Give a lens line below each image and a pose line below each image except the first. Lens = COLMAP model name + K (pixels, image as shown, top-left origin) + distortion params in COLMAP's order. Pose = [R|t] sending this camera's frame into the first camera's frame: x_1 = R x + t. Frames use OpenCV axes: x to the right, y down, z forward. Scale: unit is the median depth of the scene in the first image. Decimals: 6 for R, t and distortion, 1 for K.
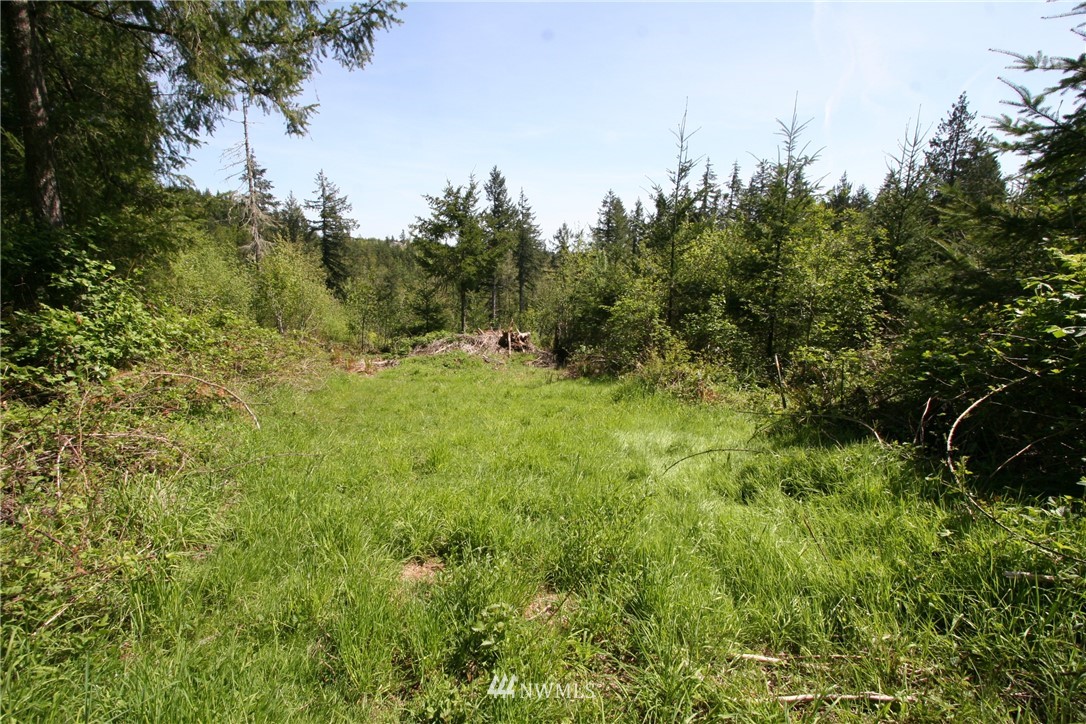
lens RADIAL K [[498.8, 0, 537.7], [0, 498.8, 371.5], [0, 0, 1]] dist [-0.014084, 0.000987]
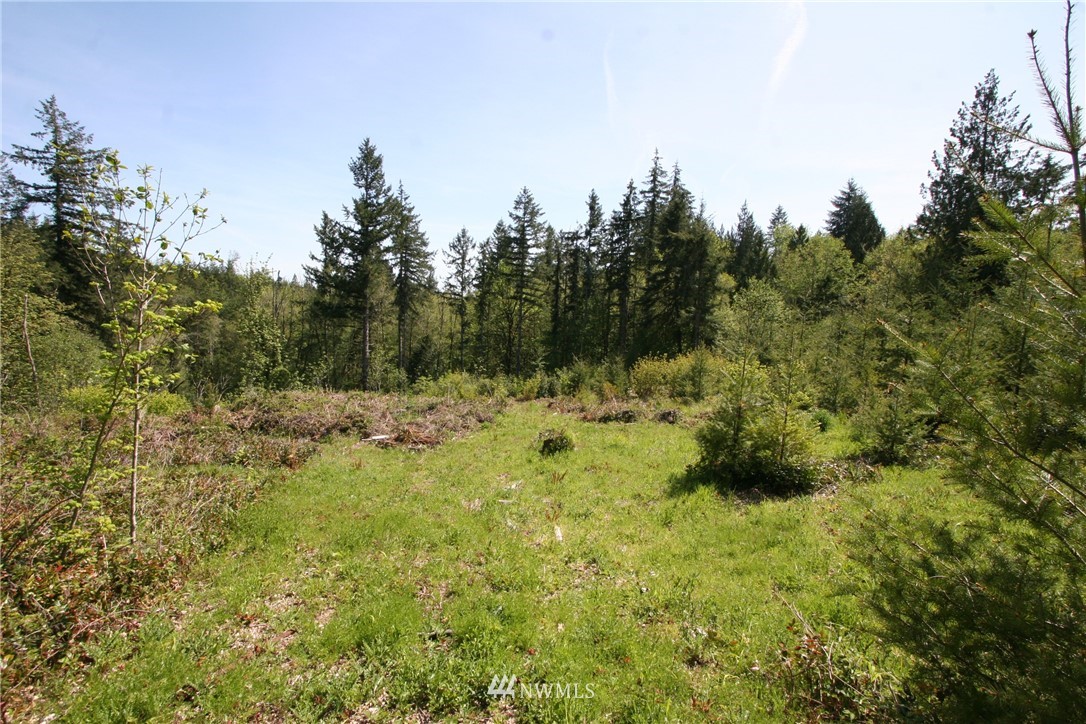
lens RADIAL K [[498.8, 0, 537.7], [0, 498.8, 371.5], [0, 0, 1]] dist [-0.014084, 0.000987]
pose [[0.955306, -0.020126, 0.294933, -0.067135], [0.046574, 0.995467, -0.082926, -0.018579], [-0.291927, 0.092956, 0.951913, 0.290070]]
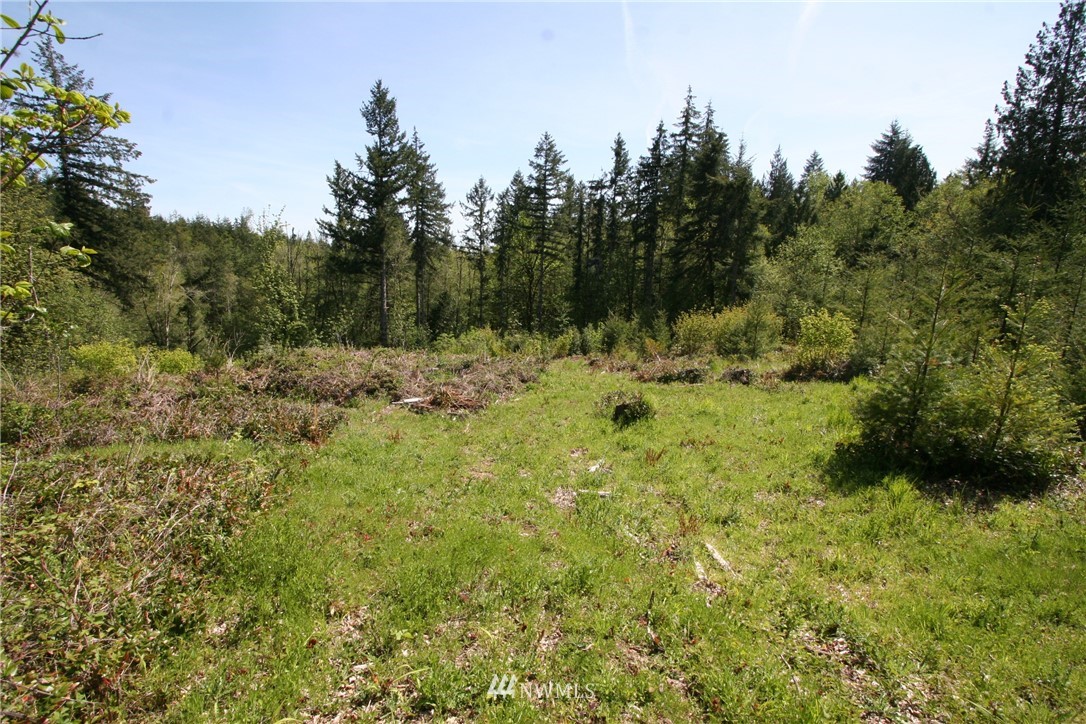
lens RADIAL K [[498.8, 0, 537.7], [0, 498.8, 371.5], [0, 0, 1]] dist [-0.014084, 0.000987]
pose [[0.963932, -0.044146, 0.262462, -0.070437], [0.045883, 0.998947, -0.000491, -0.019281], [-0.262164, 0.012516, 0.964942, 0.310349]]
